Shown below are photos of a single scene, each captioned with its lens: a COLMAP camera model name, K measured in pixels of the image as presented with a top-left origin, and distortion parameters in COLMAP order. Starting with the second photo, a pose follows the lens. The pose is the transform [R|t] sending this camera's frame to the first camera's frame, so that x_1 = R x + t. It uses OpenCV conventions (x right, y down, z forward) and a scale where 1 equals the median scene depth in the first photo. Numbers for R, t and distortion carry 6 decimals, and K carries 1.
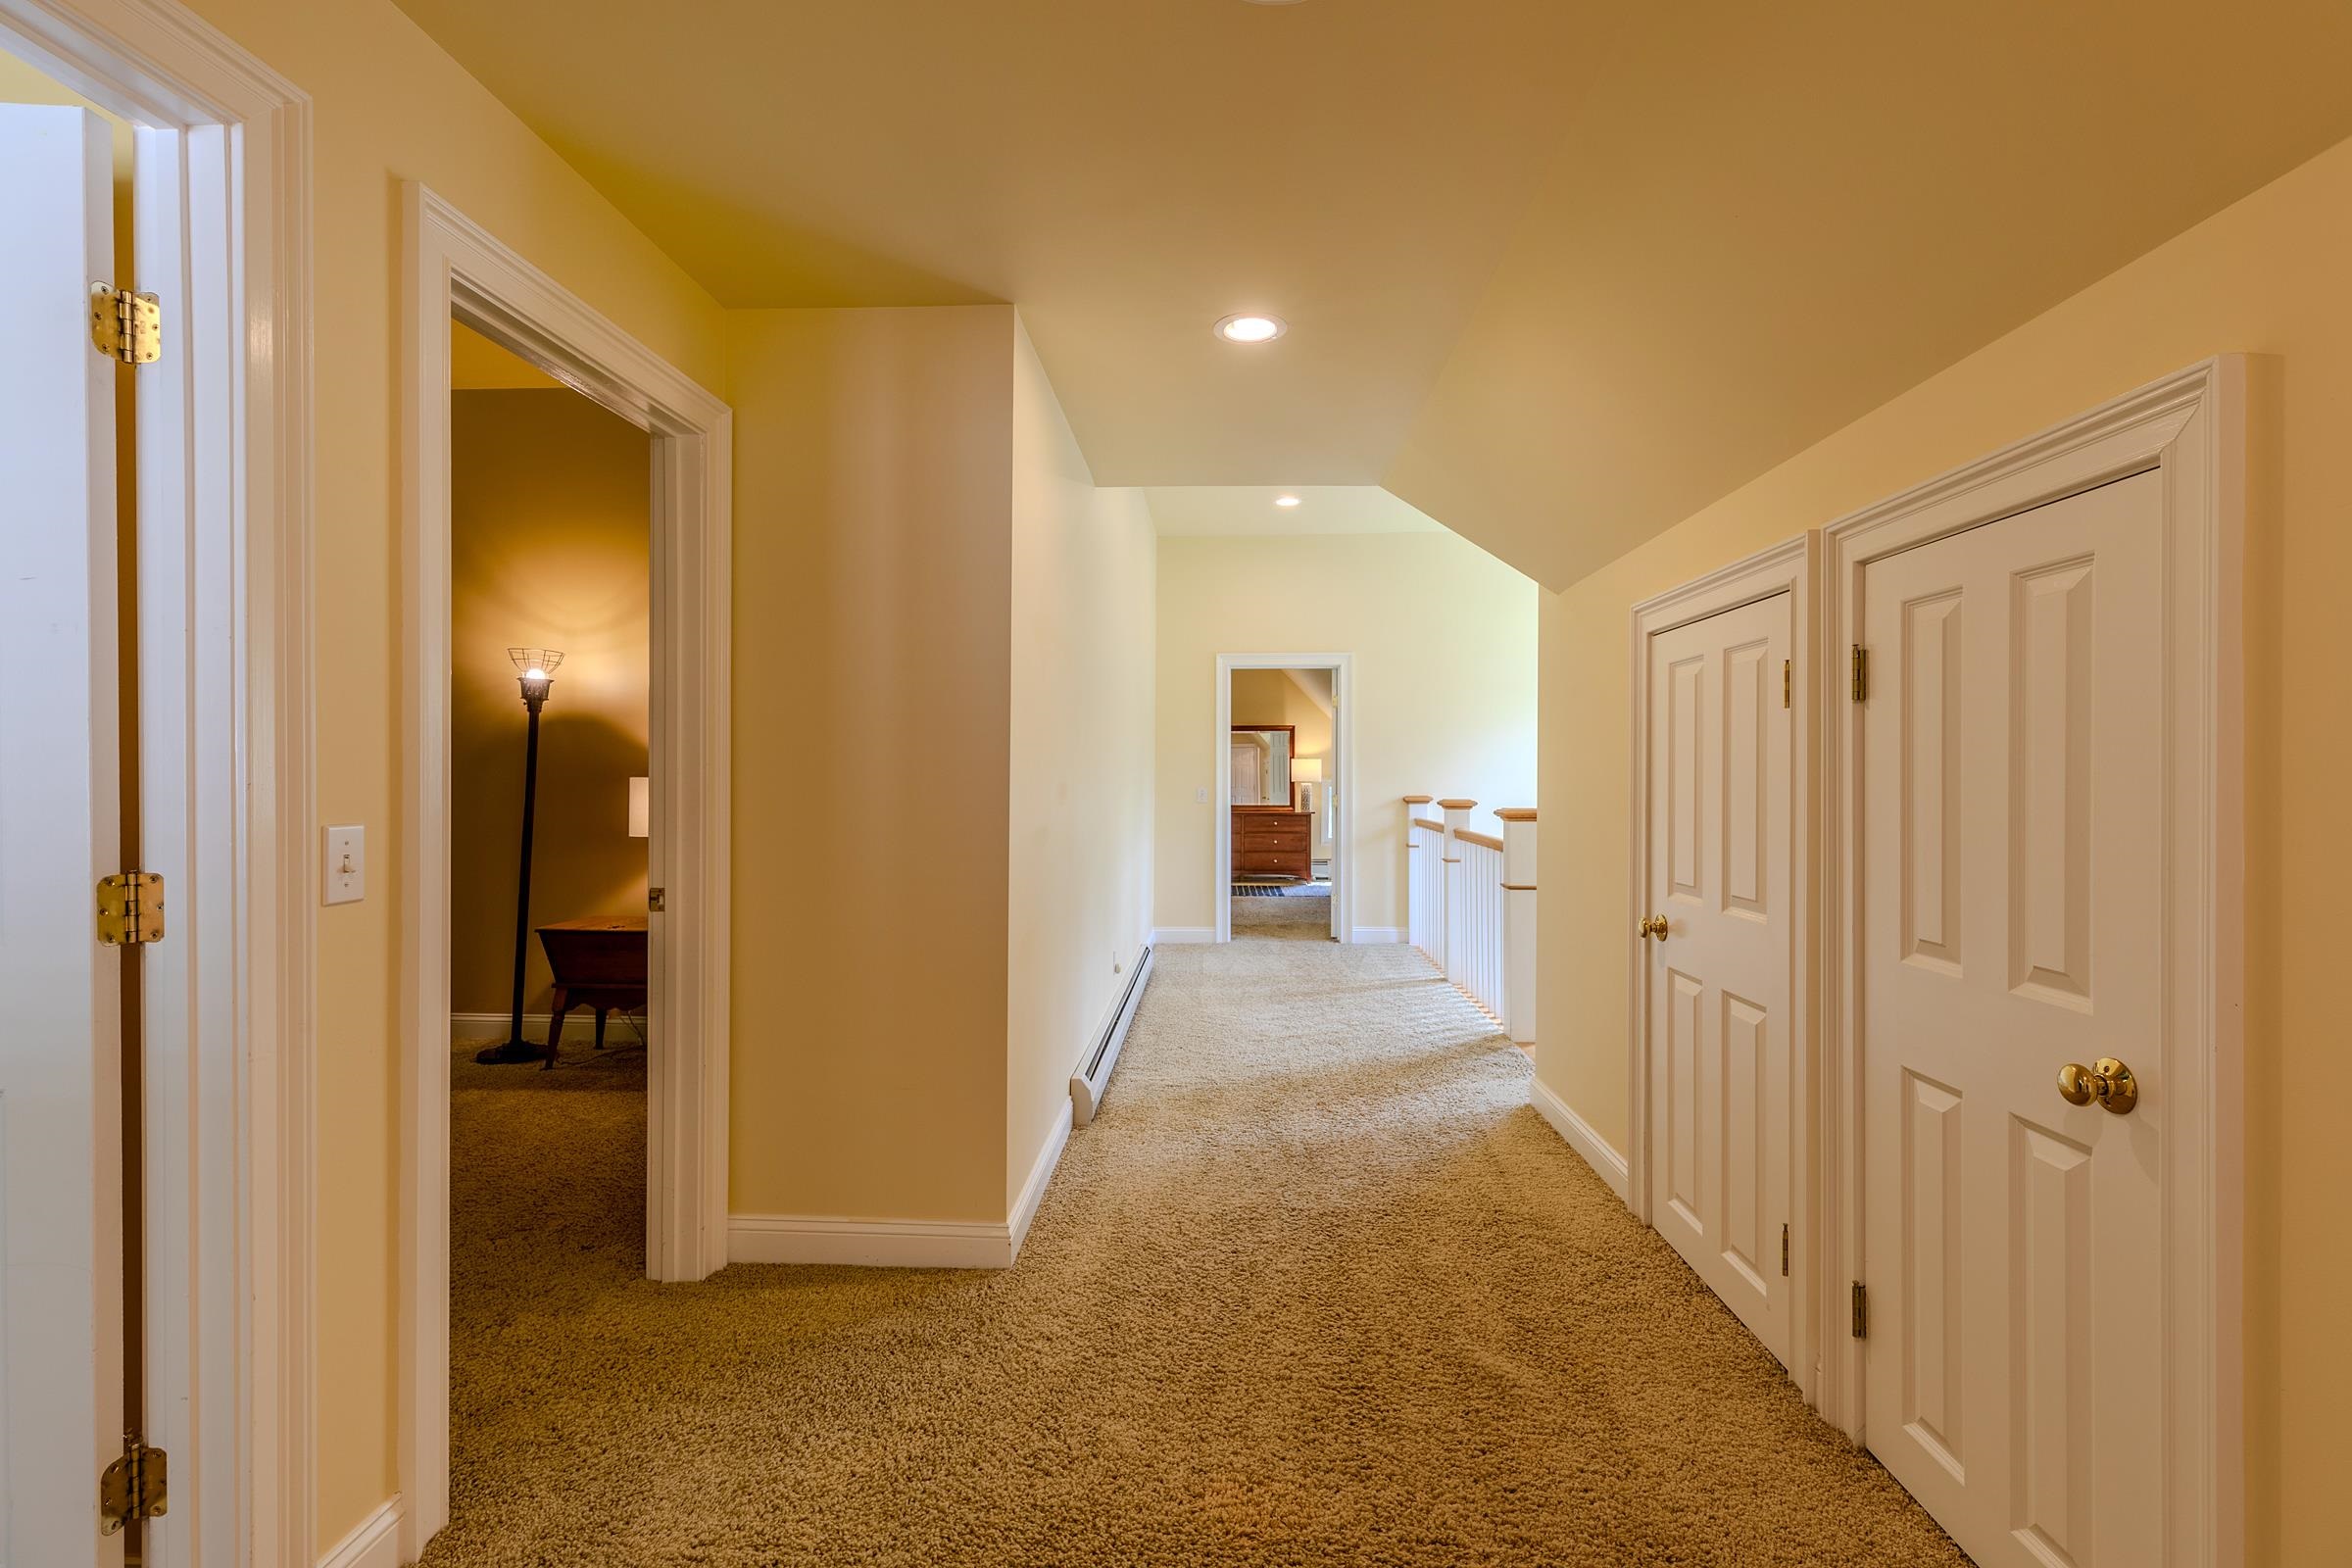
lens RADIAL K [[1068.8, 0, 1178.6], [0, 1068.8, 788.6], [0, 0, 1]] dist [0.001606, 0.000090]
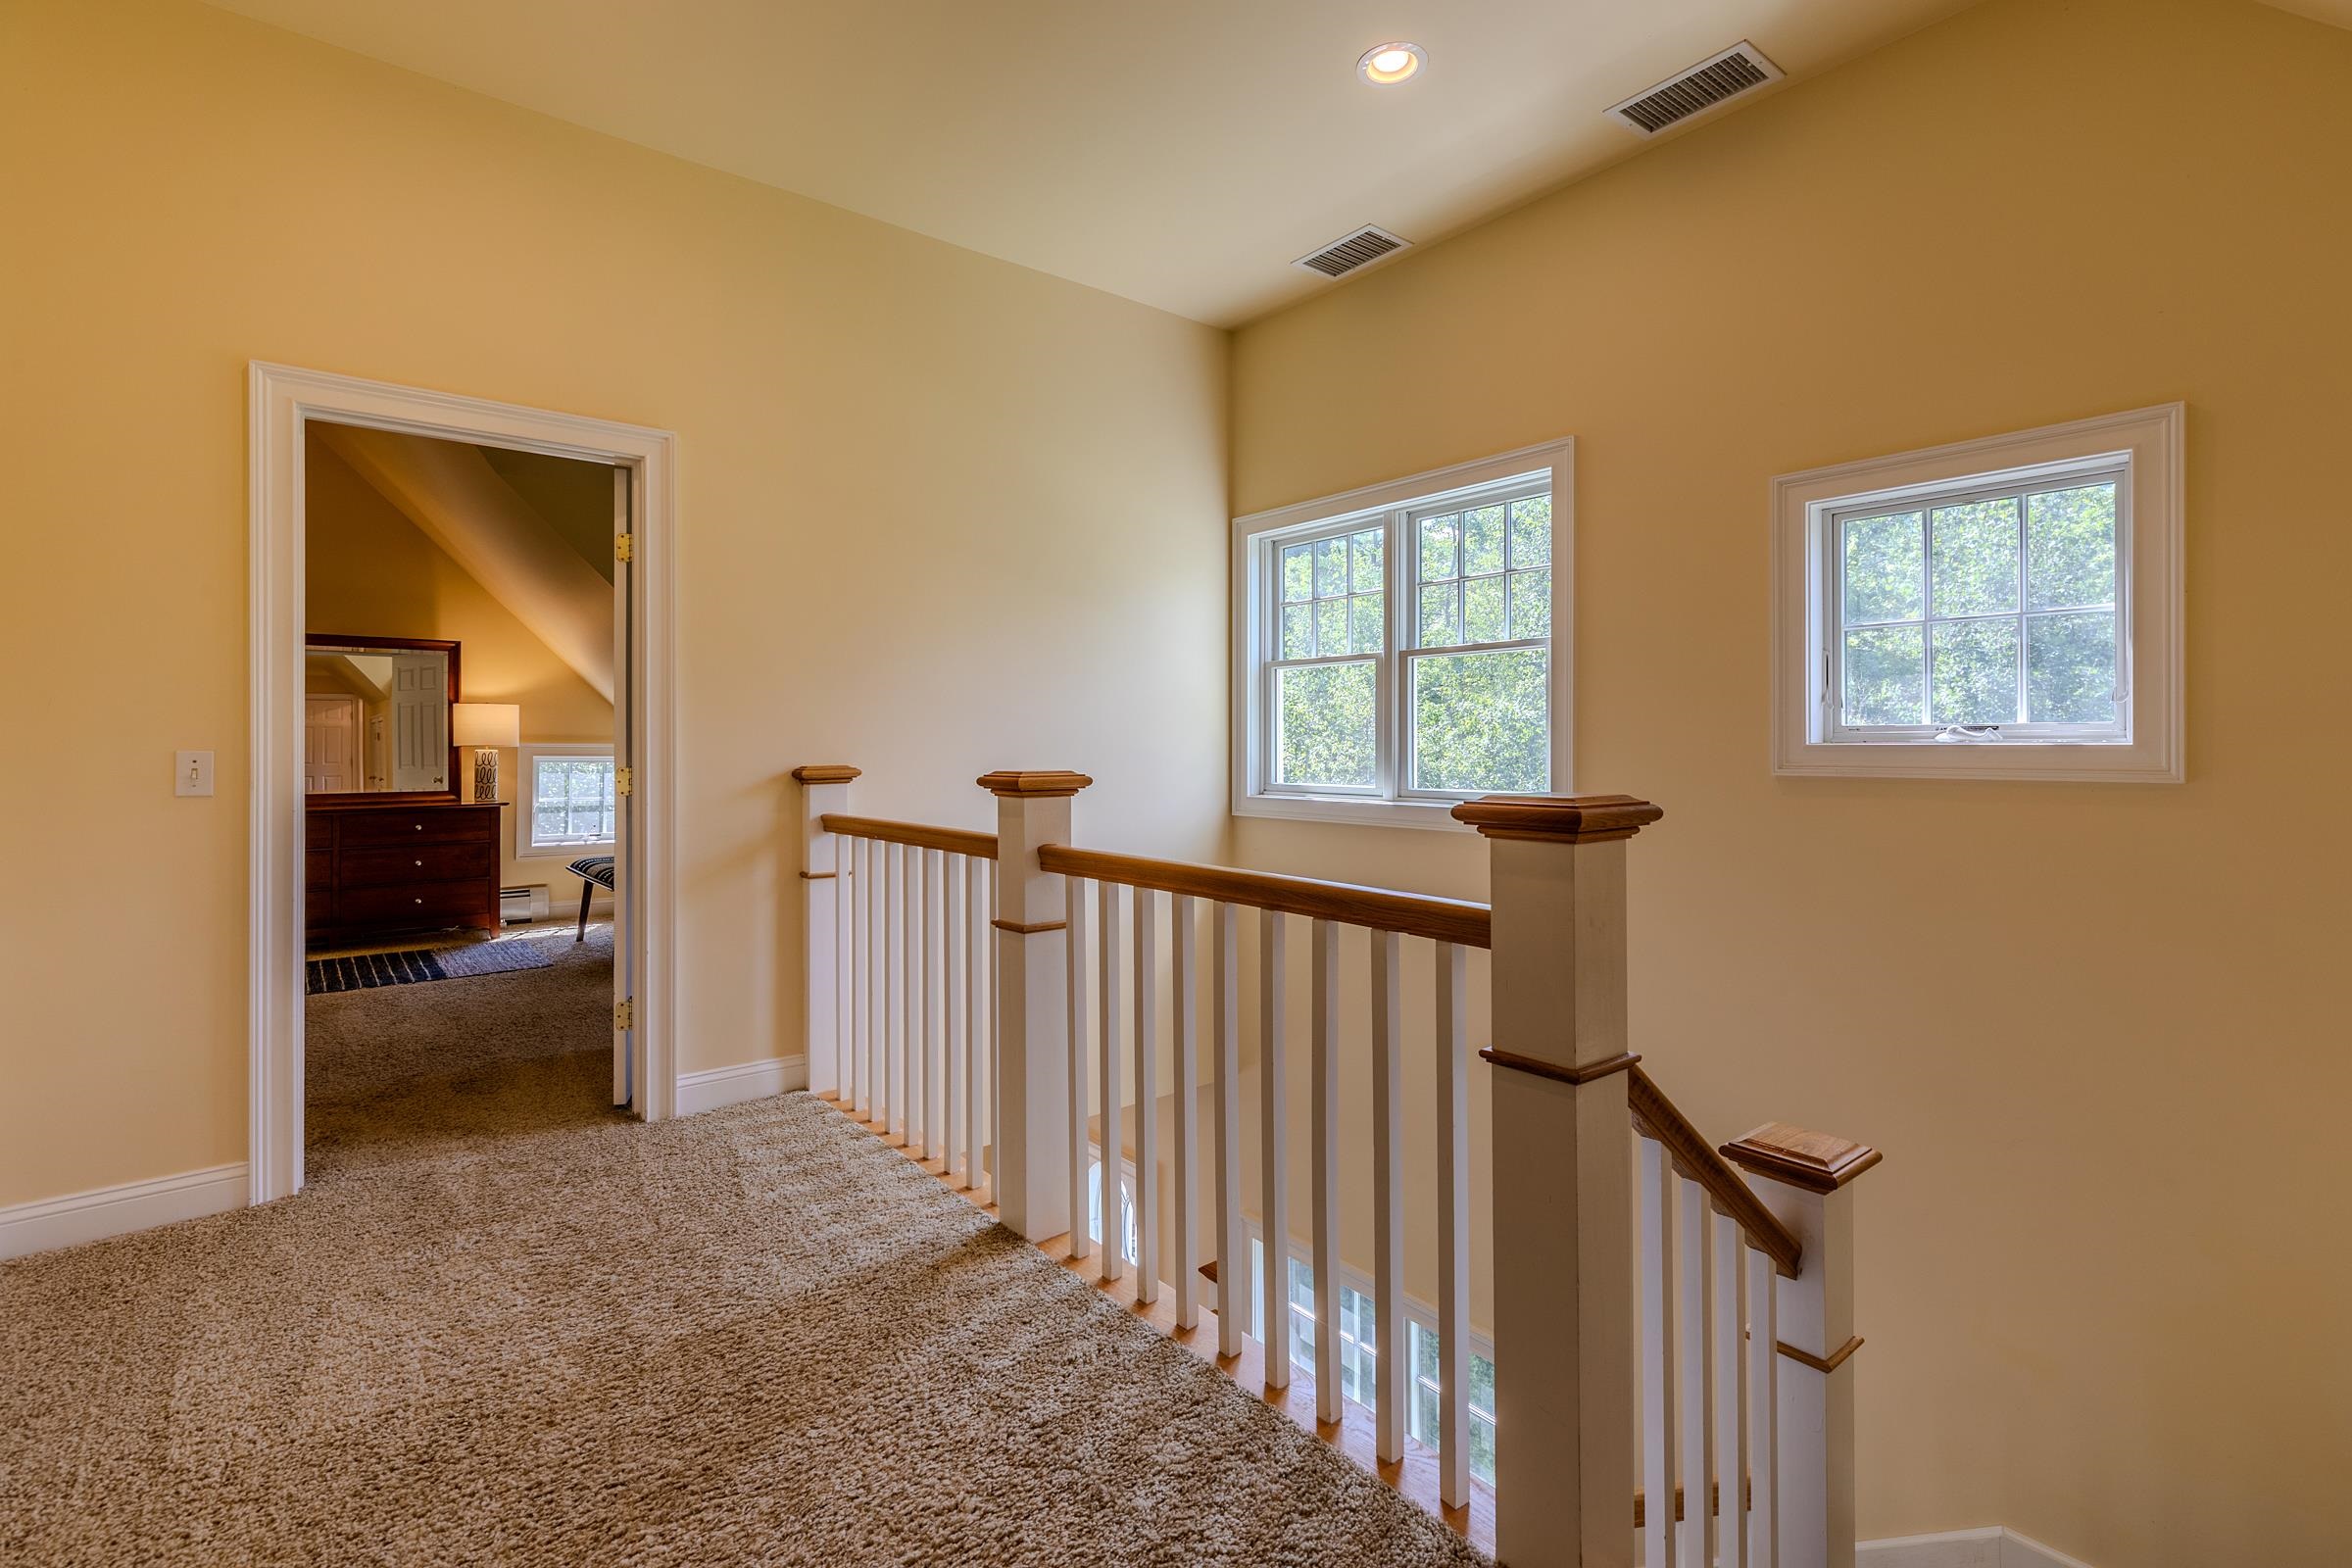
lens RADIAL K [[1103.9, 0, 1197.7], [0, 1103.9, 738.0], [0, 0, 1]] dist [0.005410, 0.001188]
pose [[0.747672, -0.000608, 0.664067, 0.025688], [0.013500, 0.999807, -0.014284, 0.003572], [-0.663931, 0.019645, 0.747536, 0.522143]]
